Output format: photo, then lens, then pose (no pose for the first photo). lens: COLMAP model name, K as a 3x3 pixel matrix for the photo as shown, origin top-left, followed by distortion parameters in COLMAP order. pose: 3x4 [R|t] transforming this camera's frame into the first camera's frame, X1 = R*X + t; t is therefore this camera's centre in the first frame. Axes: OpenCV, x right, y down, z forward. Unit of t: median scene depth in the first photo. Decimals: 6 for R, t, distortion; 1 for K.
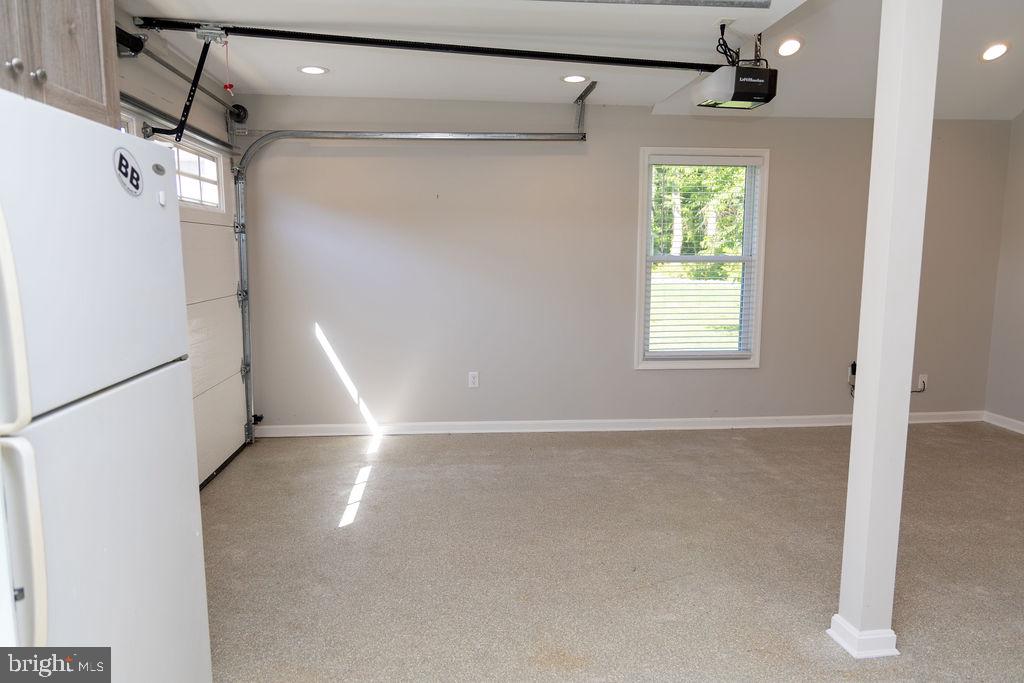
lens RADIAL K [[682.2, 0, 511.7], [0, 682.2, 339.3], [0, 0, 1]] dist [0.005106, -0.001332]
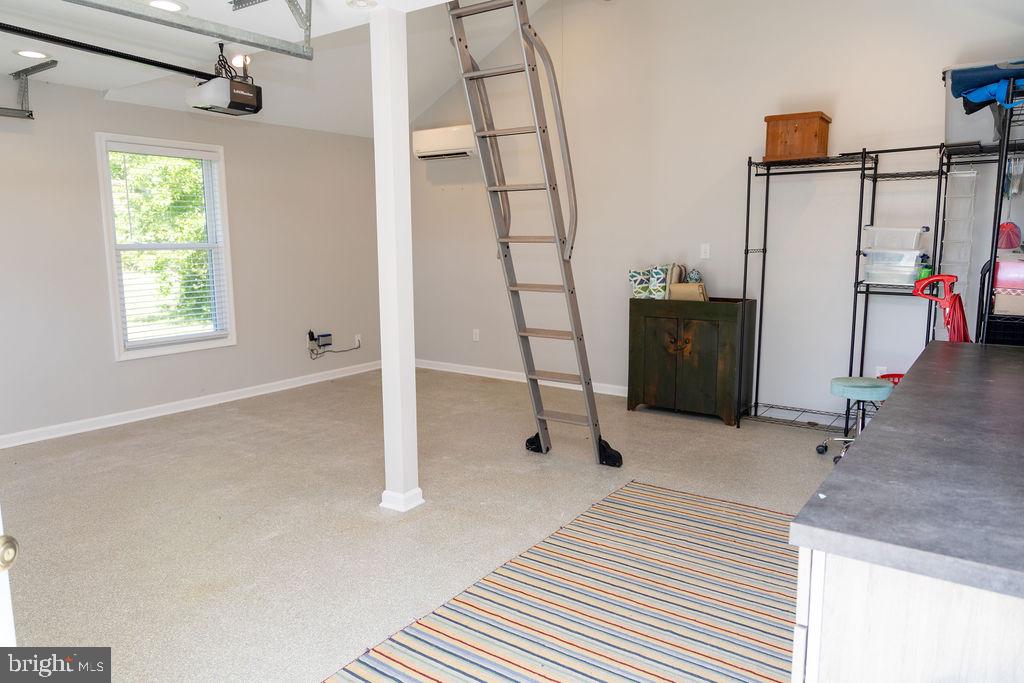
lens RADIAL K [[682.2, 0, 515.9], [0, 682.2, 341.5], [0, 0, 1]] dist [0.005106, -0.001332]
pose [[0.660951, -0.121466, 0.740533, -0.198887], [0.105984, 0.992032, 0.068123, 0.012180], [-0.742907, 0.033459, 0.668558, -0.094508]]
